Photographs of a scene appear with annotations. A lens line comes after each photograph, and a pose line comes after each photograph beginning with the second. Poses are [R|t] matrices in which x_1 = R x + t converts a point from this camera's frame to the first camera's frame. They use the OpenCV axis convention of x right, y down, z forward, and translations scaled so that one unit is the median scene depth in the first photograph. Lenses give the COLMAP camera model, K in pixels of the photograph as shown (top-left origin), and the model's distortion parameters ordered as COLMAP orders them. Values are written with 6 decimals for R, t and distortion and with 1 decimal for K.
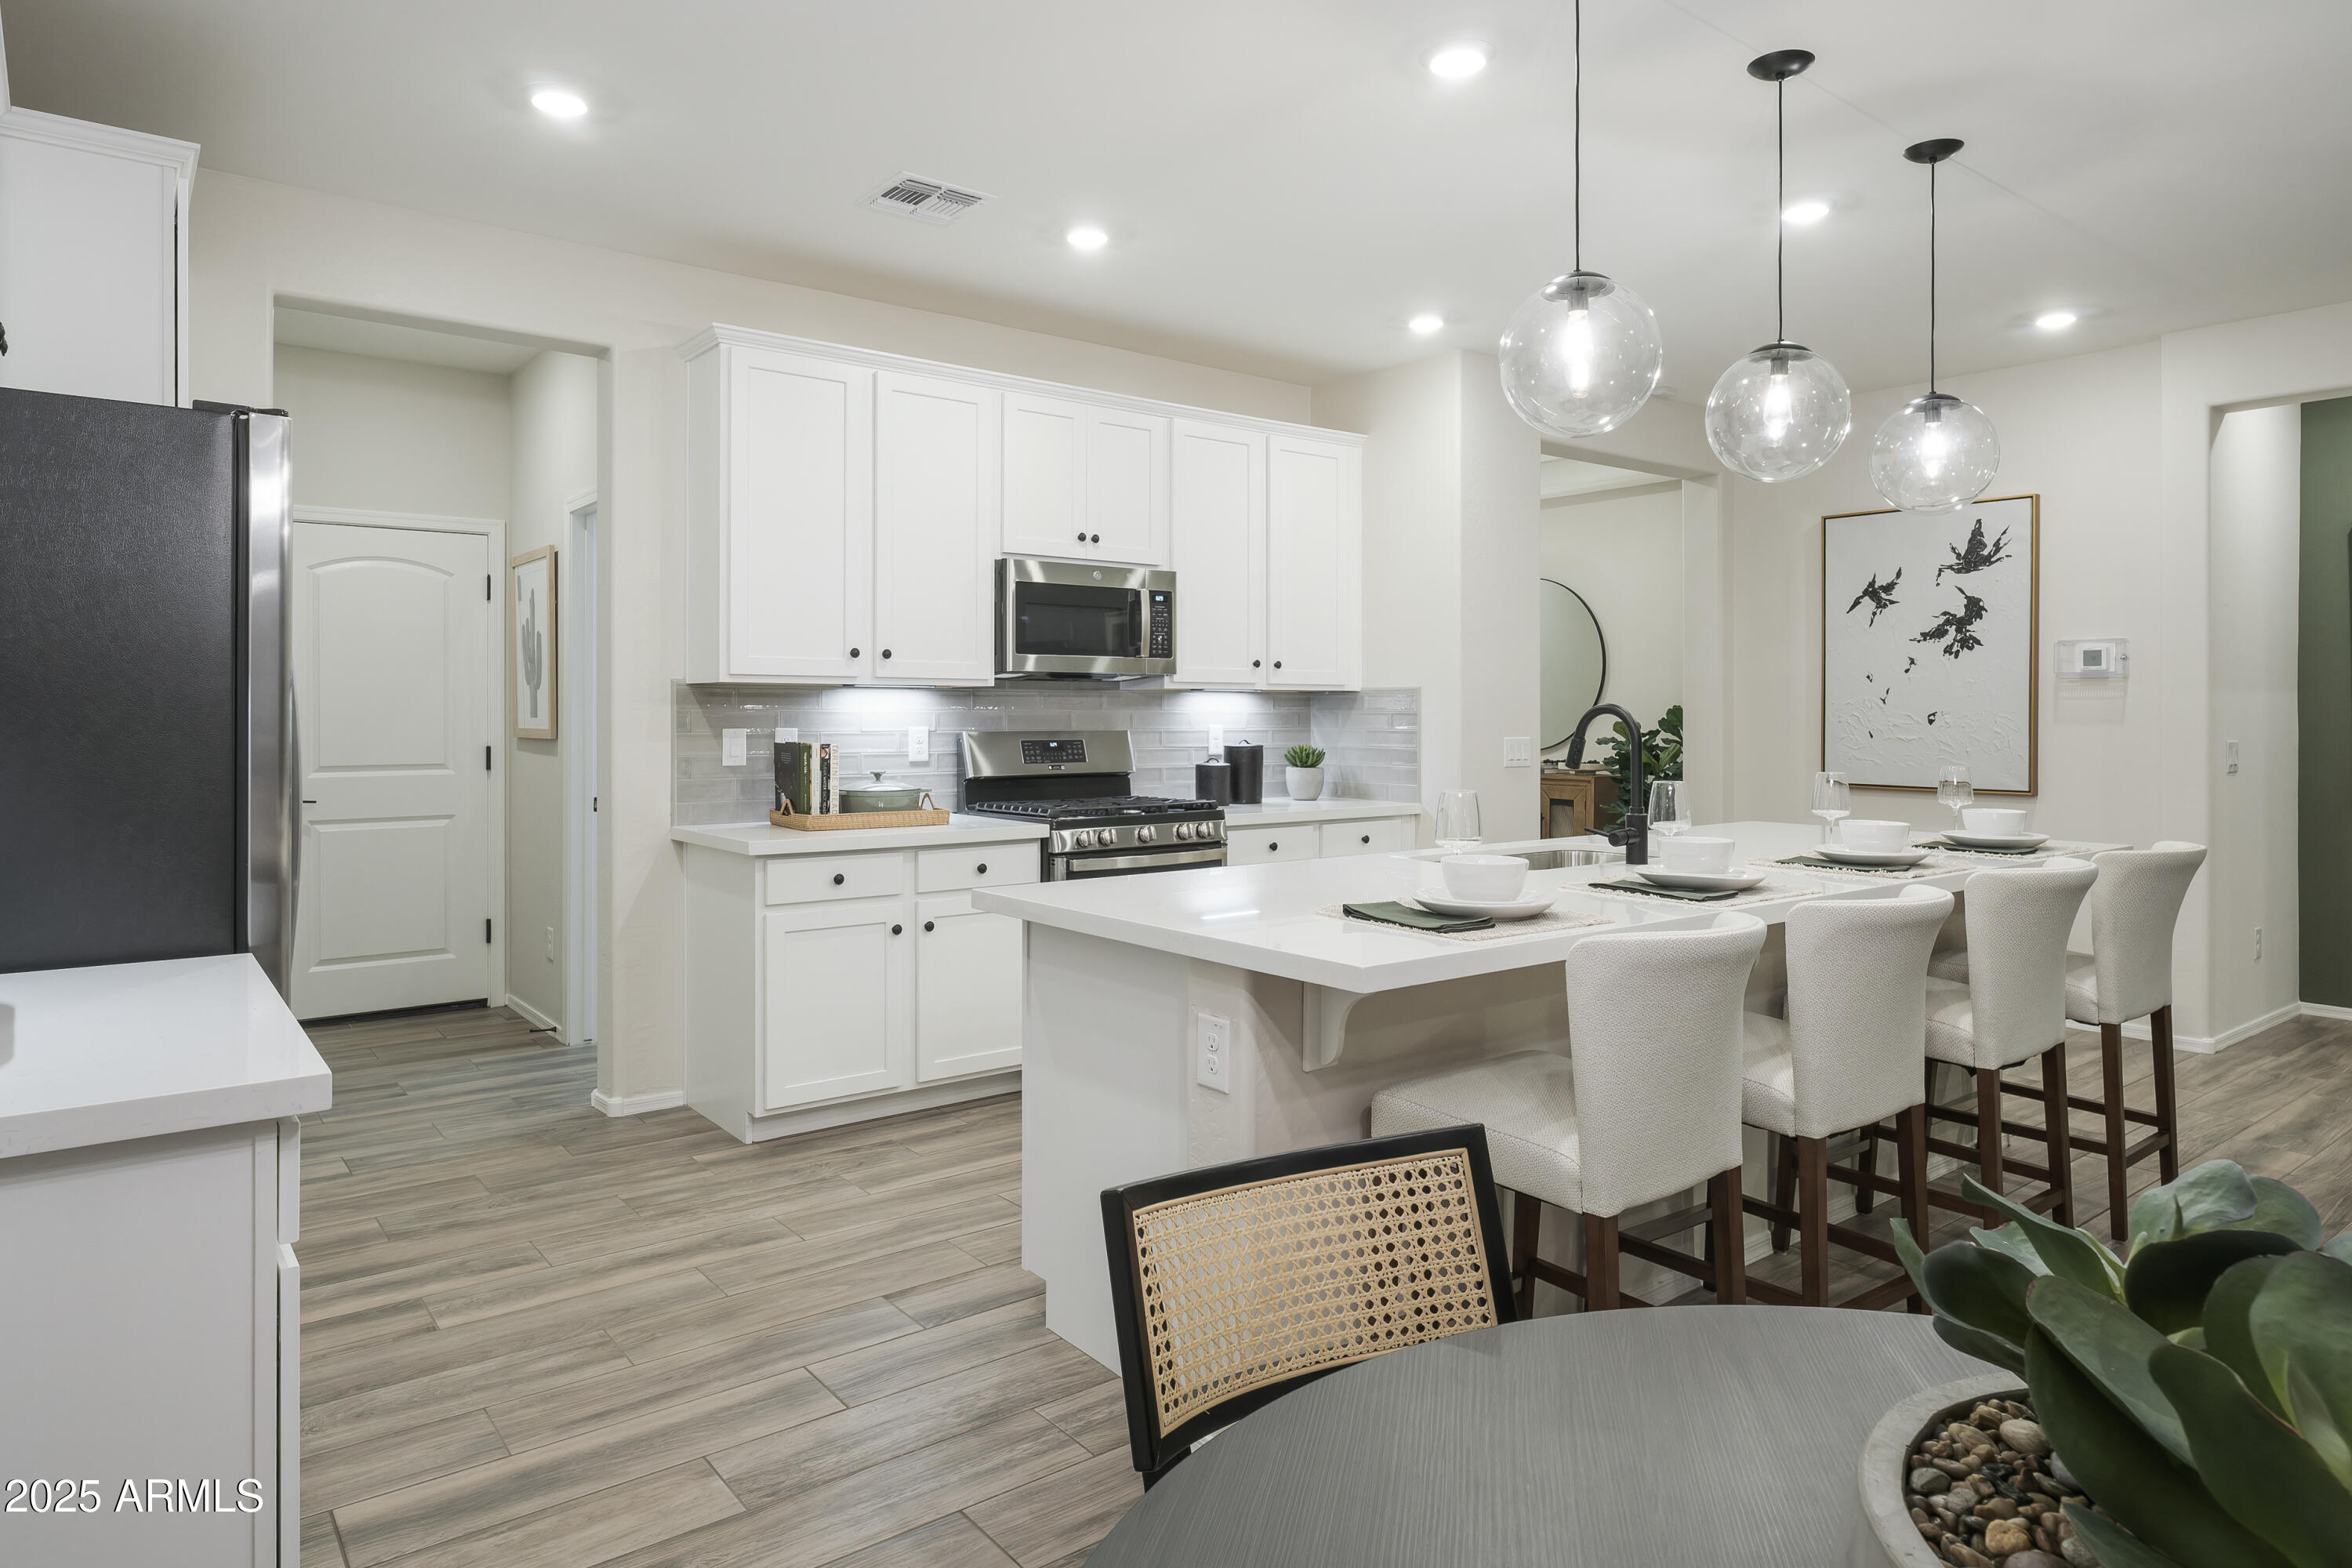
lens RADIAL K [[1378.0, 0, 1124.4], [0, 1378.0, 716.4], [0, 0, 1]] dist [-0.004503, 0.004054]
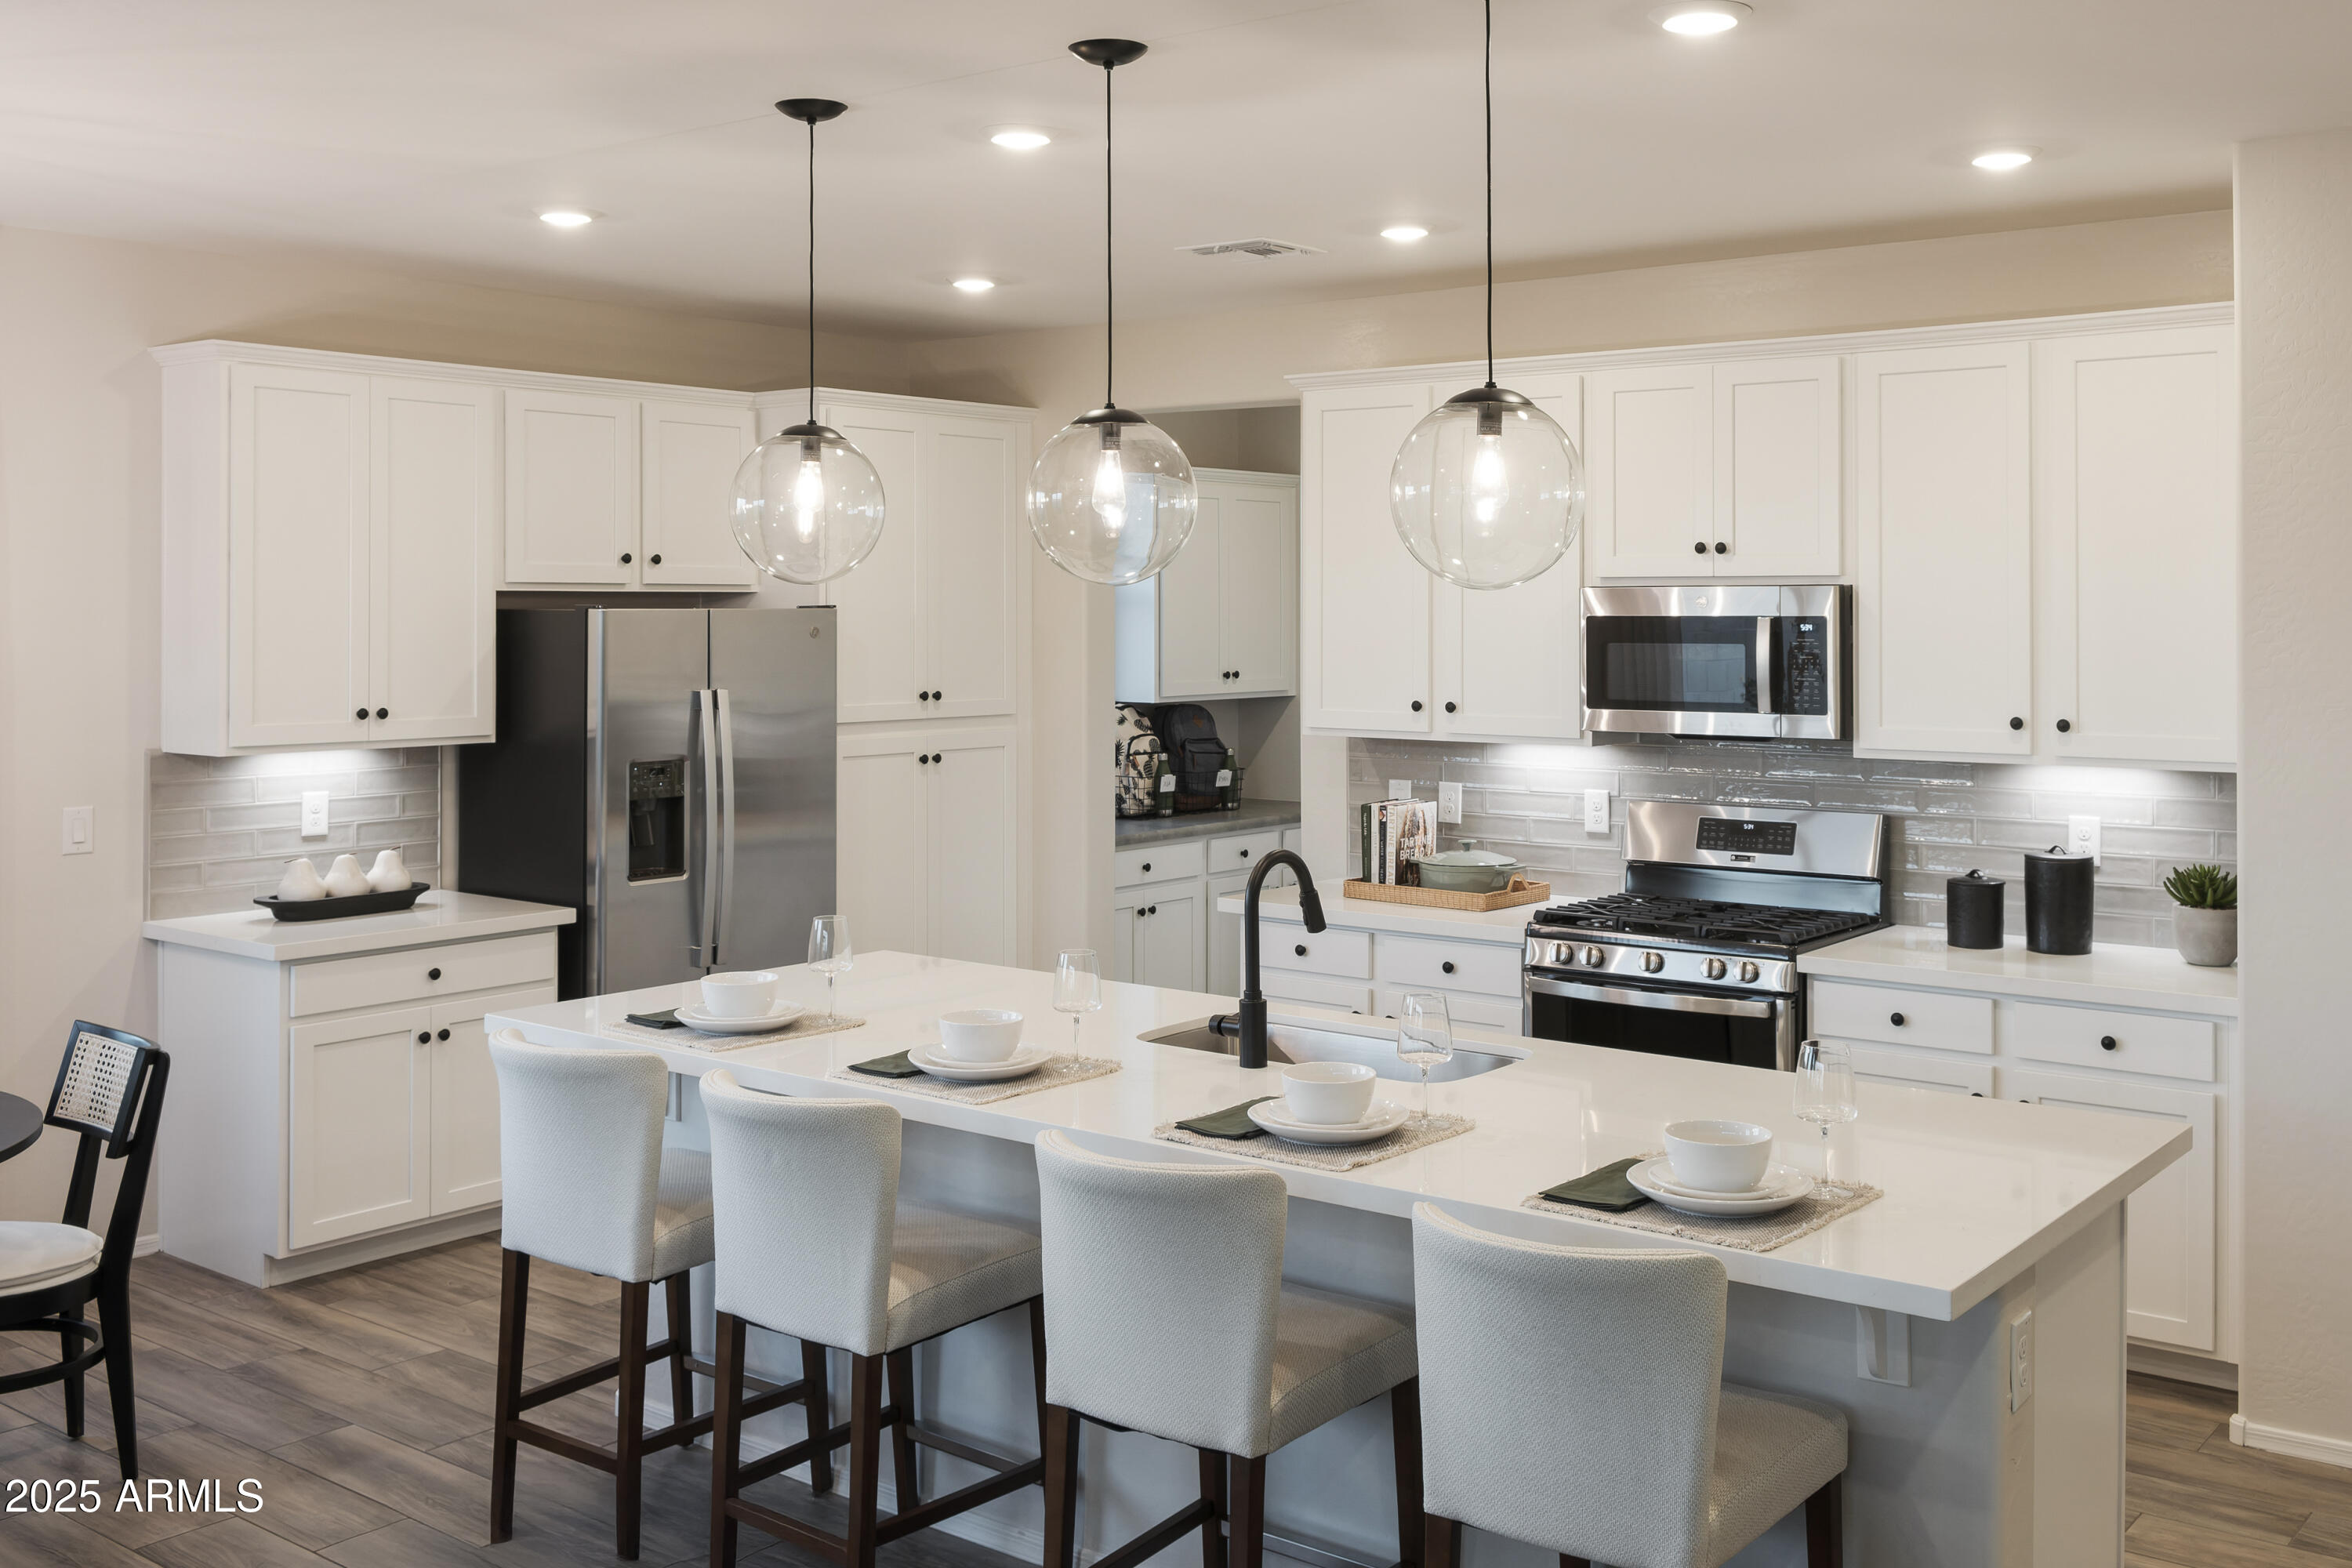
lens RADIAL K [[2229.1, 0, 1261.9], [0, 2229.1, 580.2], [0, 0, 1]] dist [-0.015363, 0.000000]
pose [[0.276056, -0.014623, -0.961030, 1.134205], [-0.002473, 0.999870, -0.015925, -0.101327], [0.961138, 0.006773, 0.275984, 0.485602]]
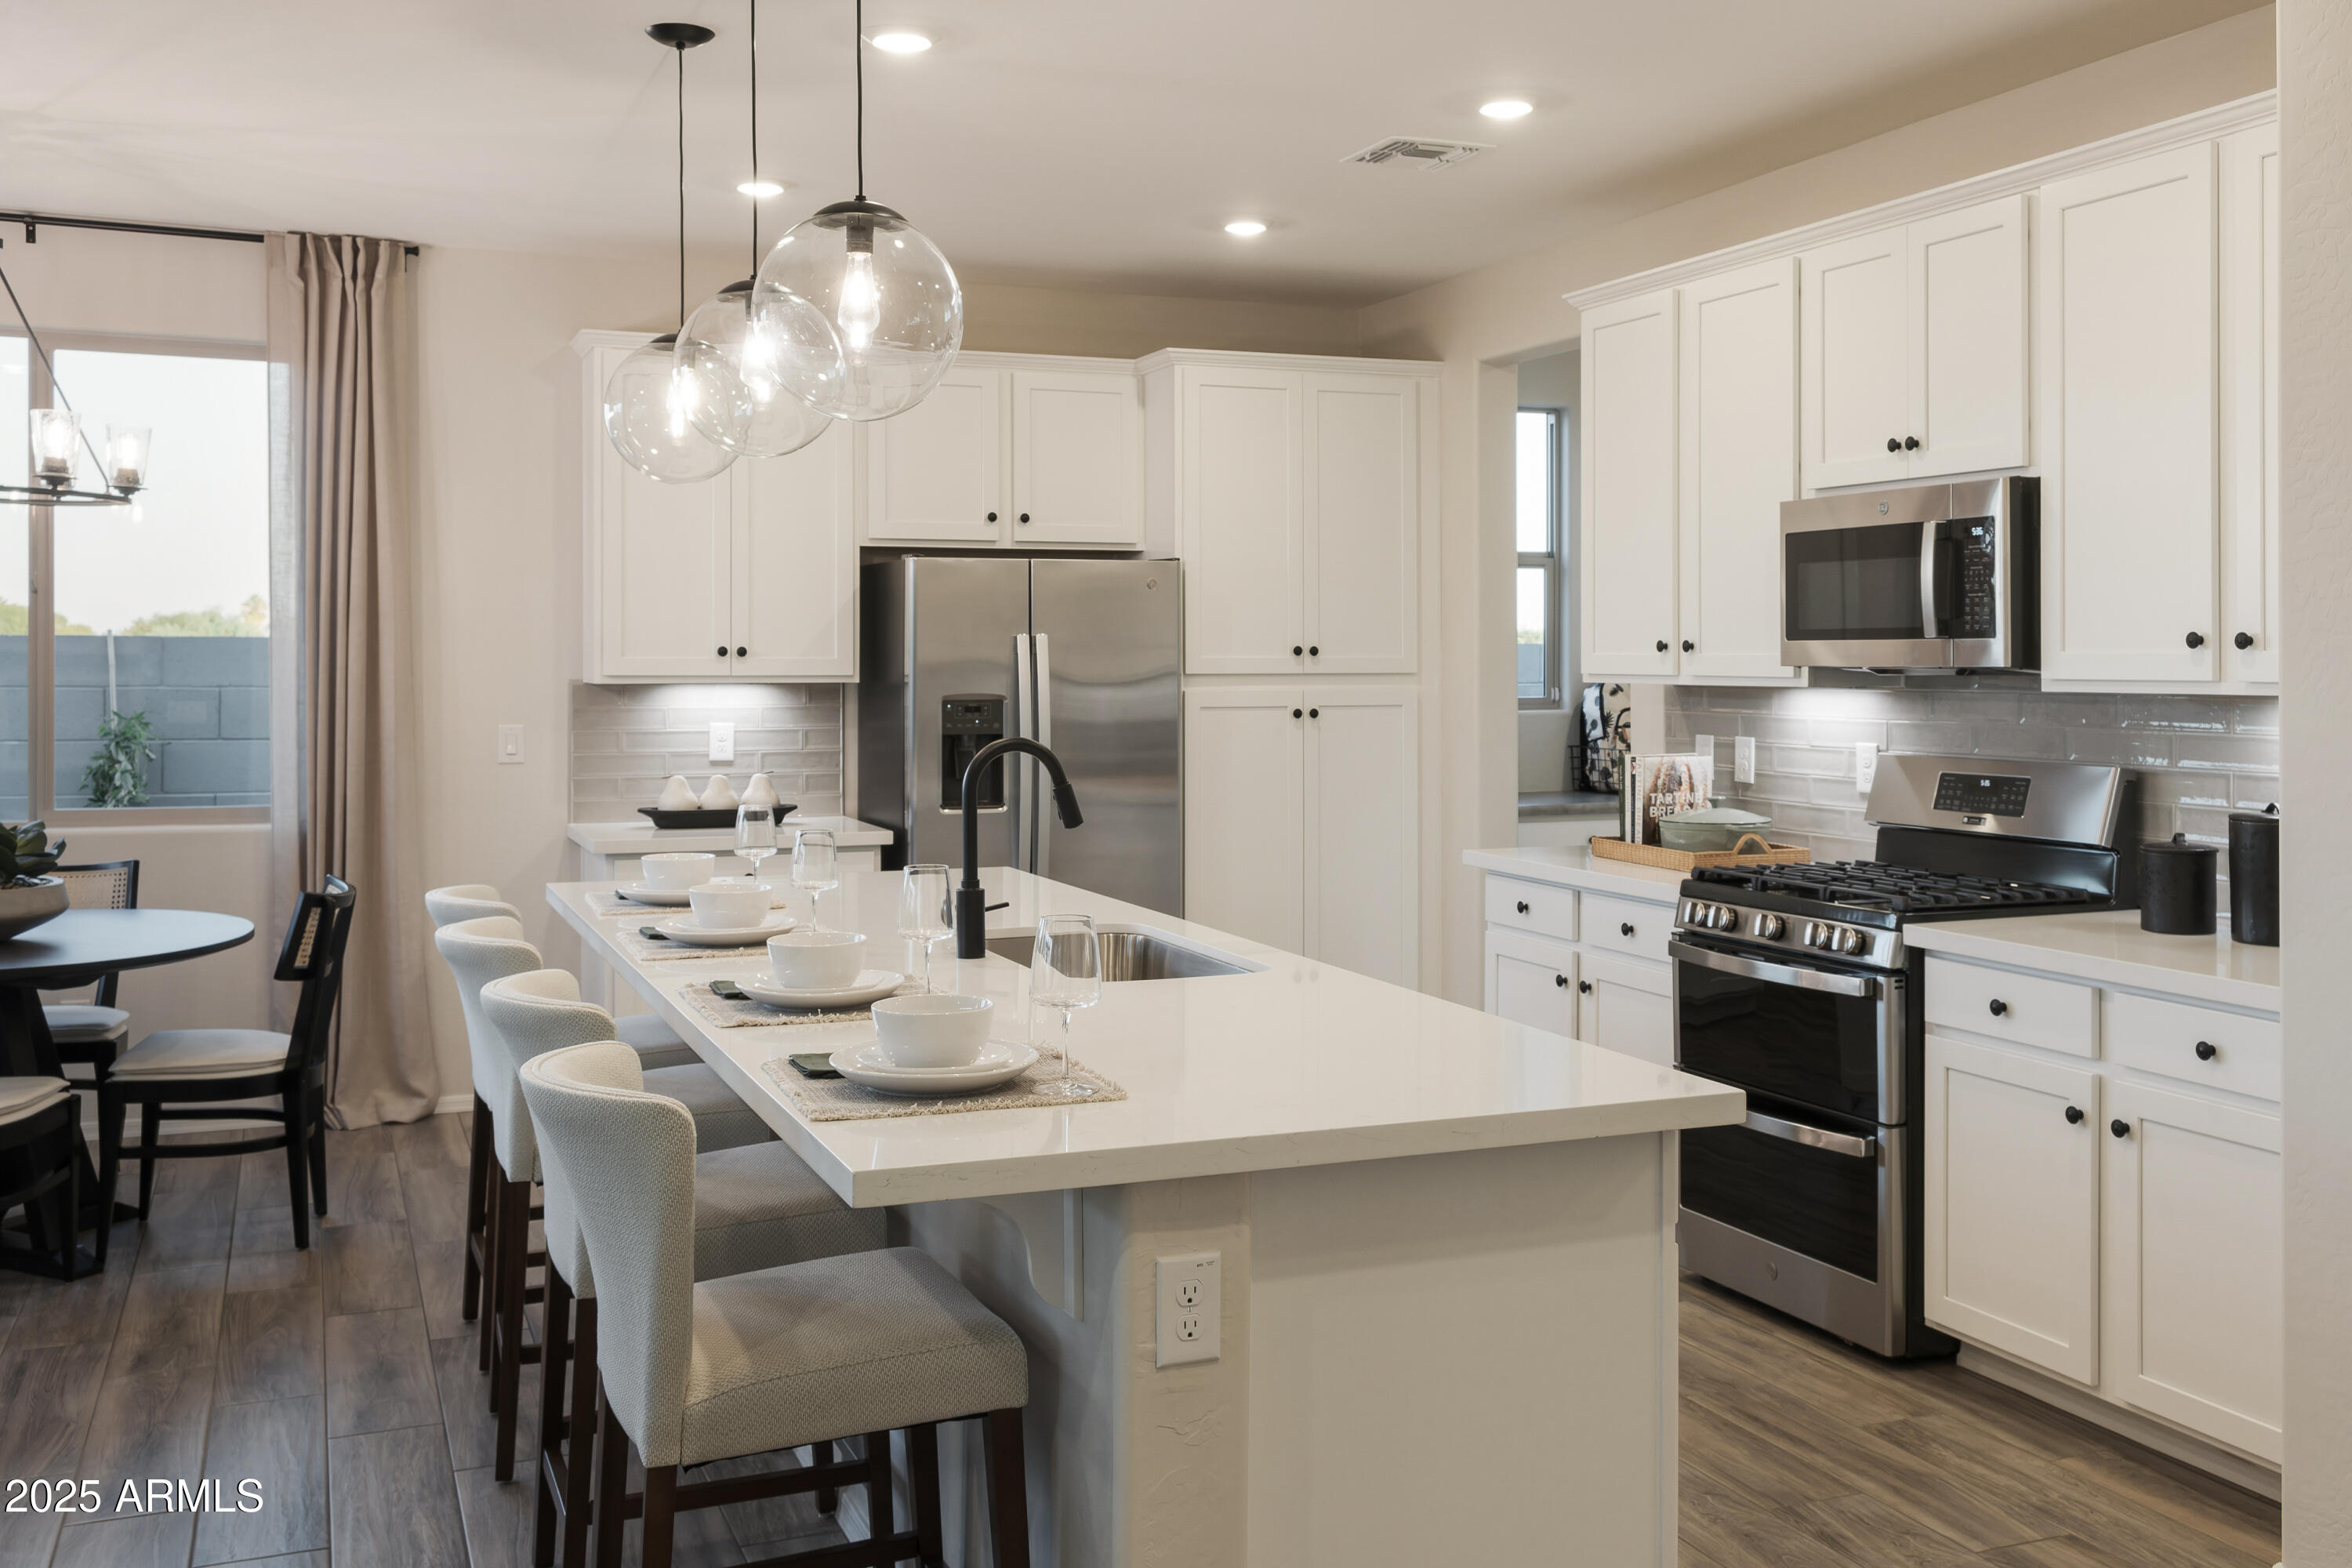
lens RADIAL K [[2190.5, 0, 1246.4], [0, 2190.5, 663.8], [0, 0, 1]] dist [0.023984, 0.000000]
pose [[-0.241868, 0.000166, -0.970309, 1.076675], [-0.002273, 0.999997, 0.000738, -0.035442], [0.970307, 0.002384, -0.241867, 1.038730]]
